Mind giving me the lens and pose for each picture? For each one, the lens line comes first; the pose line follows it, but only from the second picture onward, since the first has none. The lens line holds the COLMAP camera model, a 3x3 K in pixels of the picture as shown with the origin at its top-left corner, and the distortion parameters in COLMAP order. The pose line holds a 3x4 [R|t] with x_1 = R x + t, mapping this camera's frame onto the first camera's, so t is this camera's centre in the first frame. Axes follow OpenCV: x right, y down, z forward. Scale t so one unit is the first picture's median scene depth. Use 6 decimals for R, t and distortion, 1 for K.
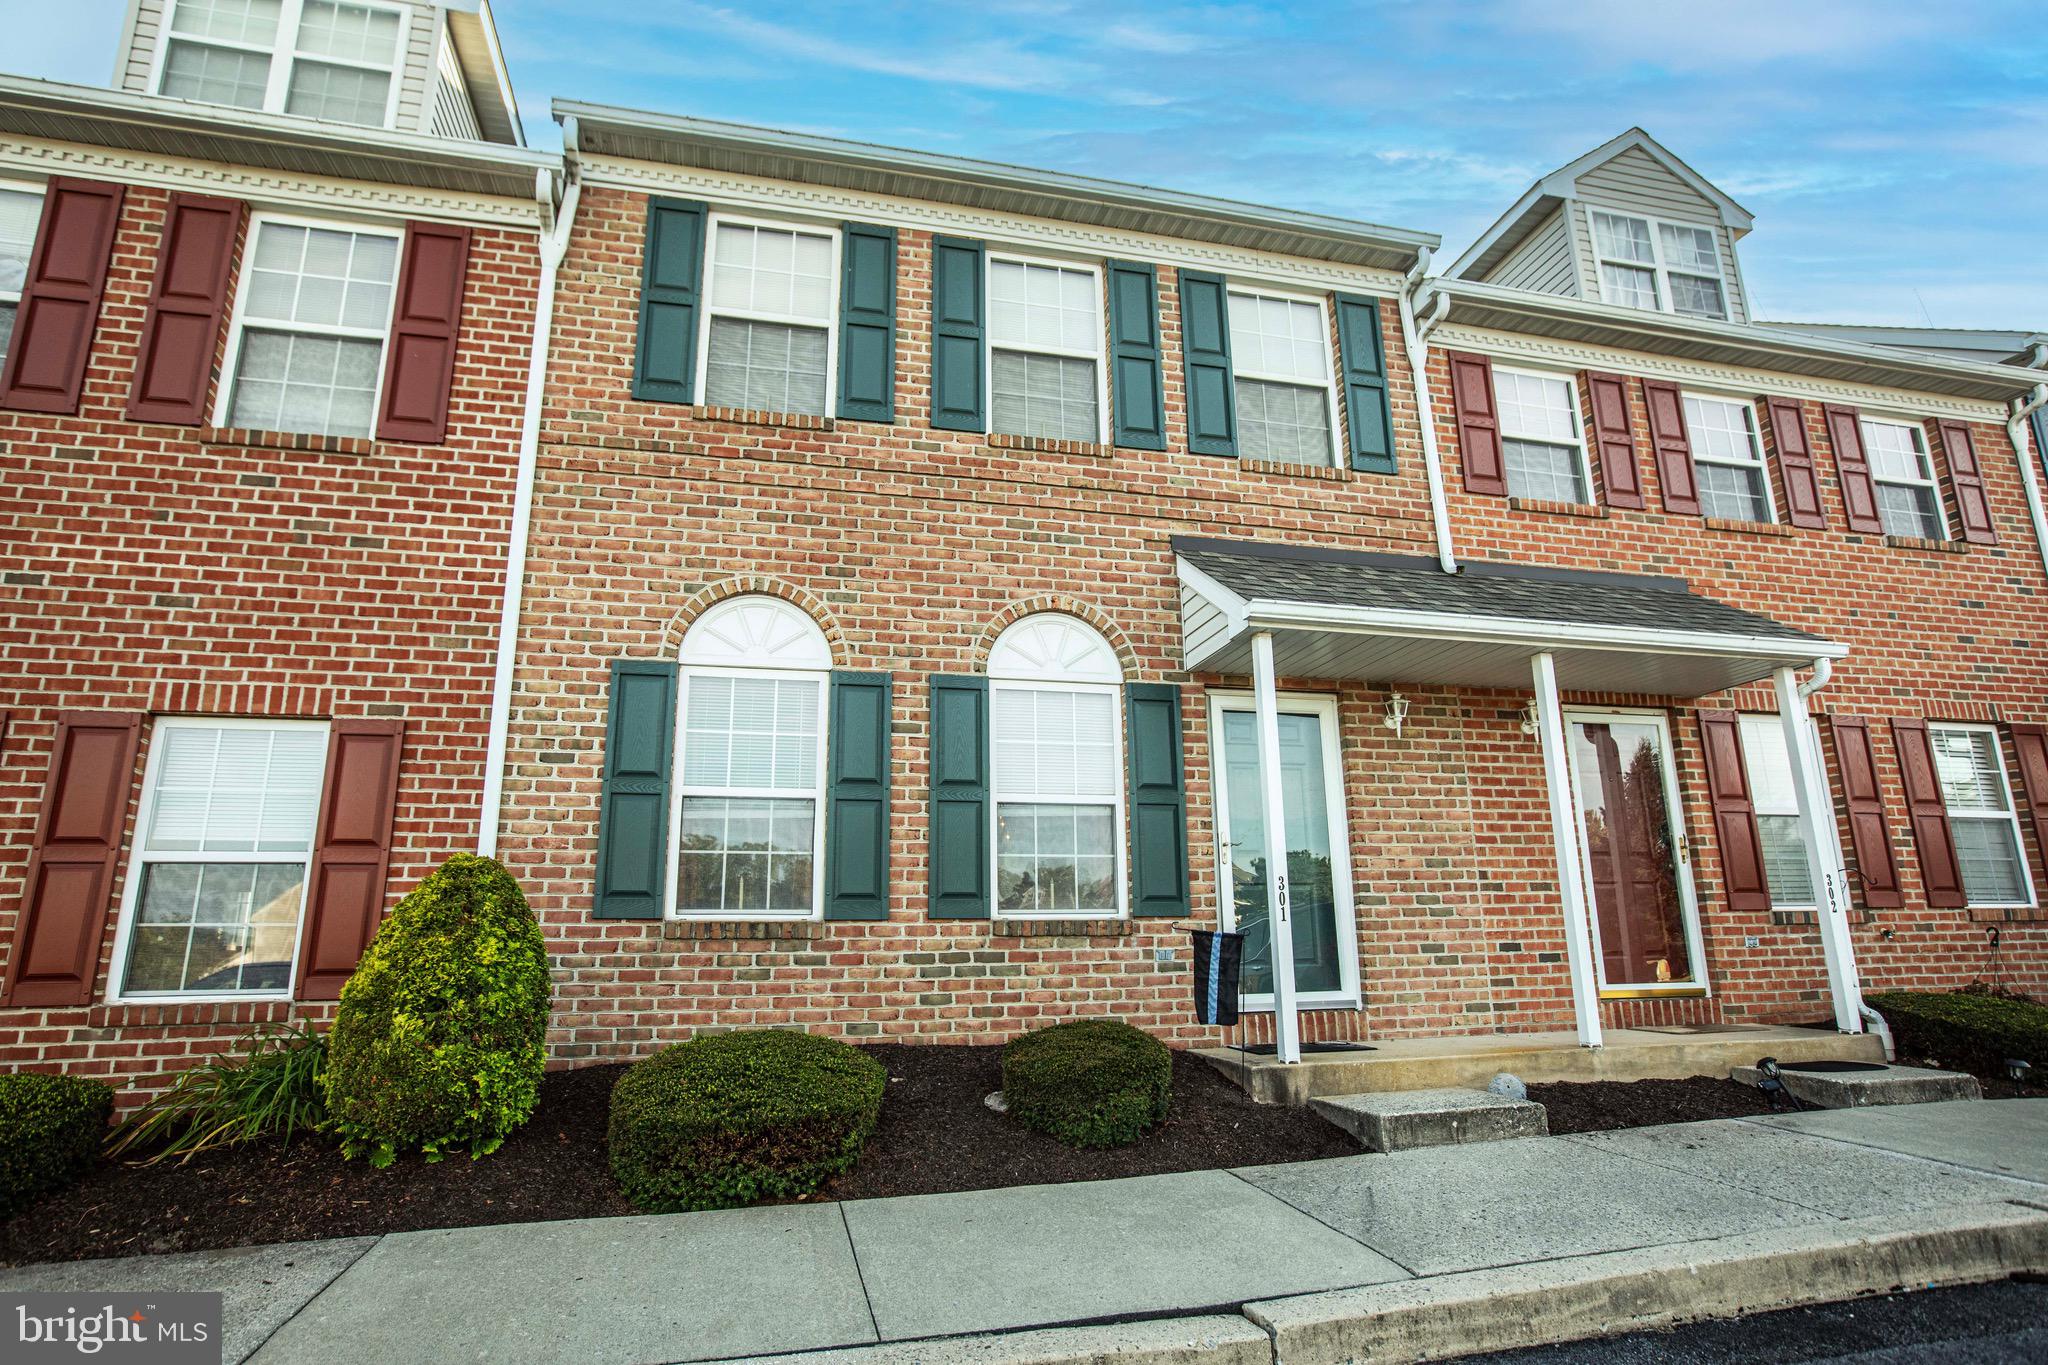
lens RADIAL K [[1054.4, 0, 1024.0], [0, 1054.4, 682.5], [0, 0, 1]] dist [-0.009446, 0.000772]
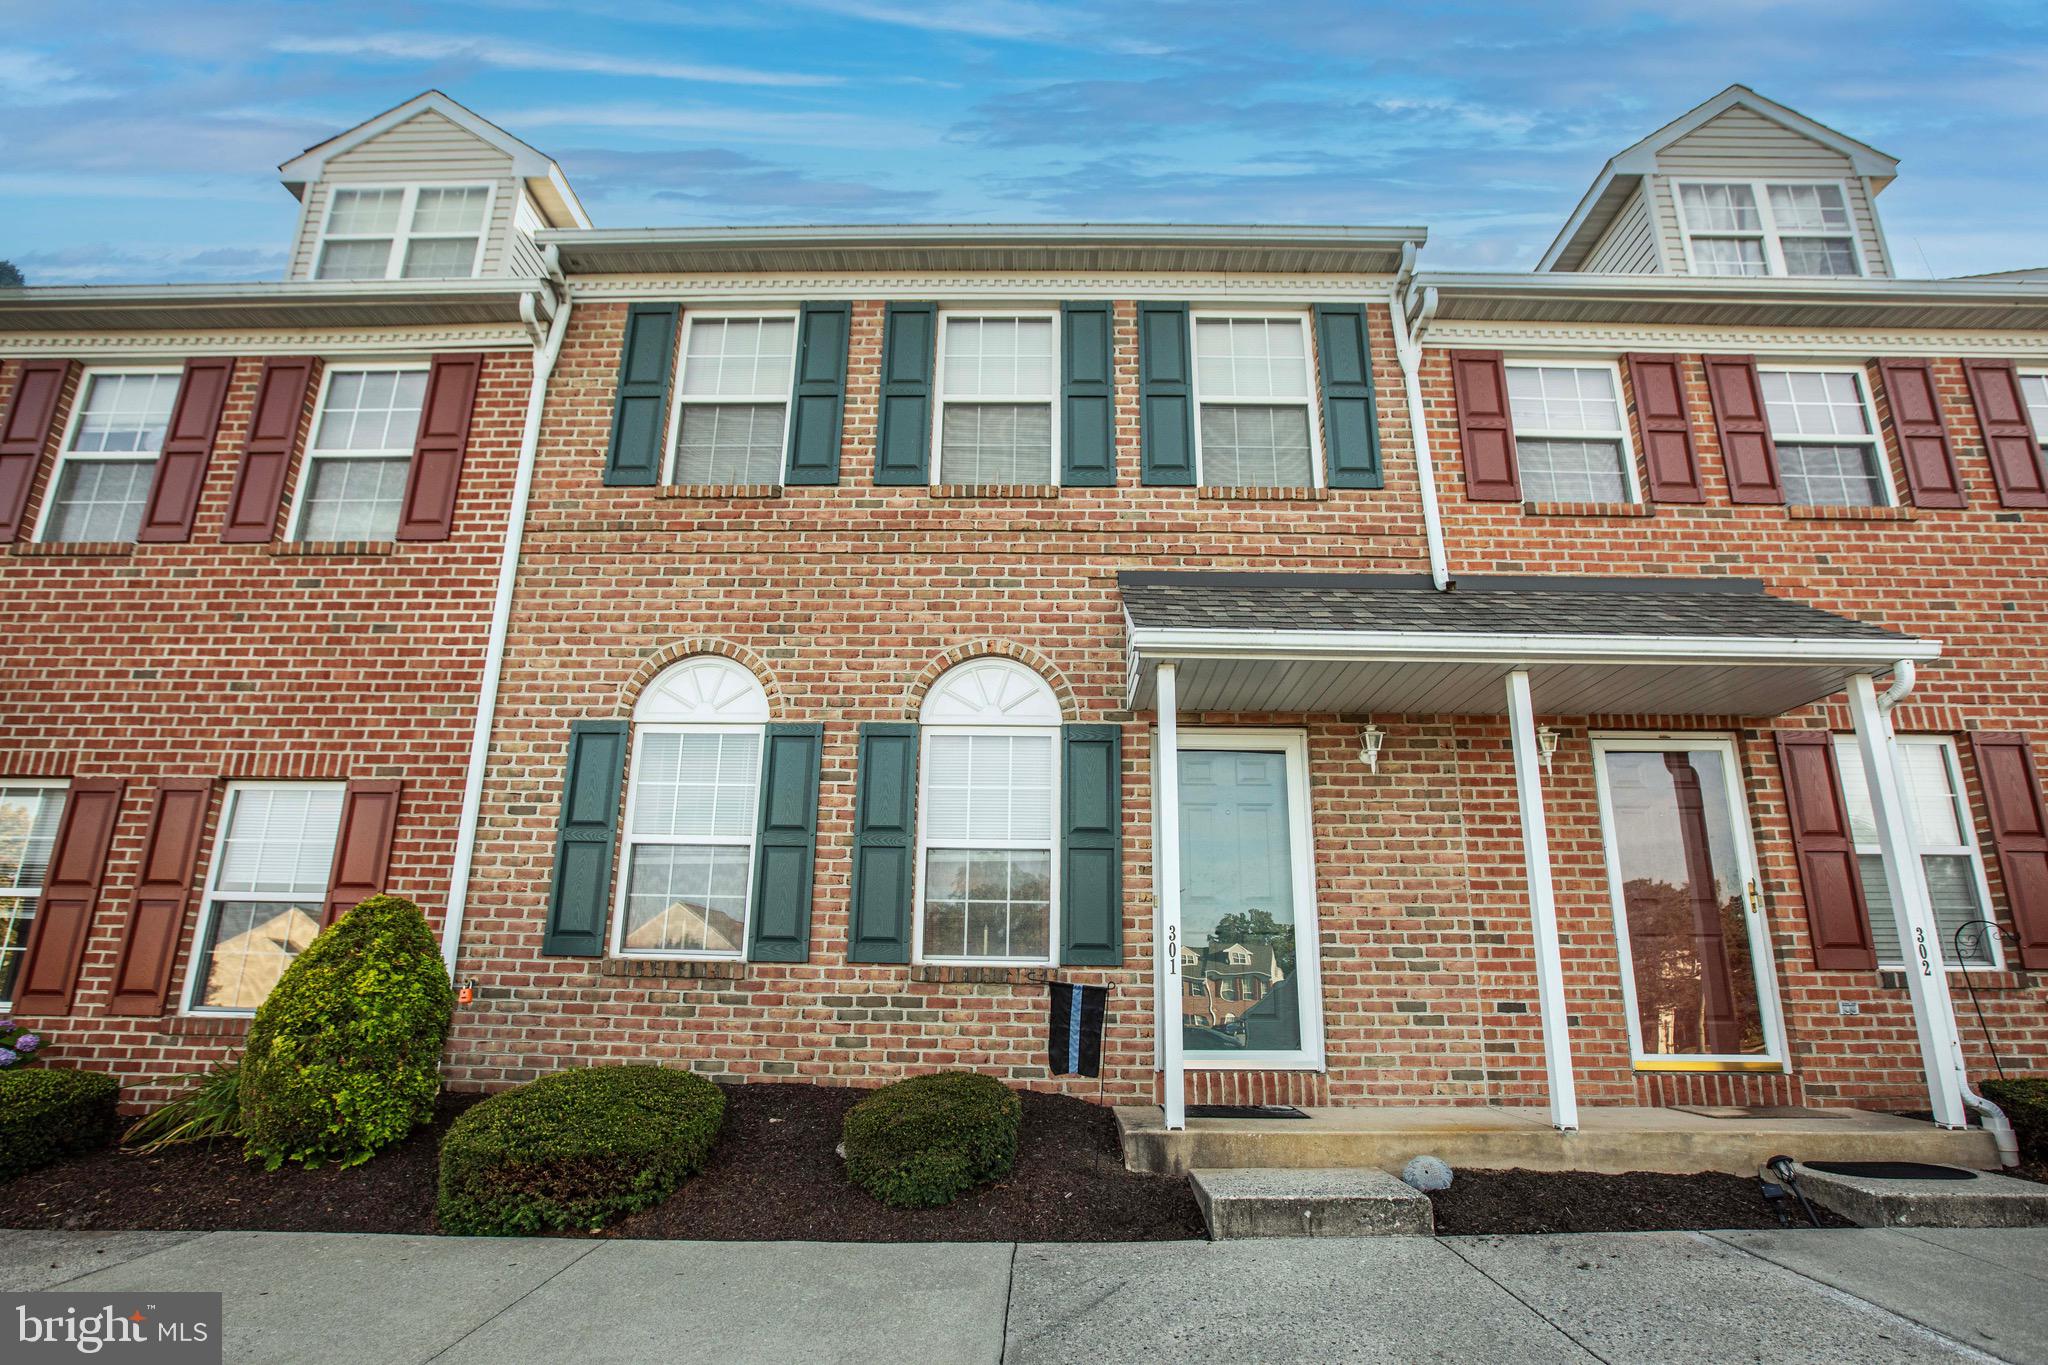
lens RADIAL K [[968.7, 0, 1029.4], [0, 968.7, 723.8], [0, 0, 1]] dist [-0.022251, 0.001403]
pose [[0.968758, -0.038878, -0.244943, 0.298424], [0.034848, 0.999177, -0.020766, 0.018034], [0.245549, 0.011582, 0.969315, 0.126471]]
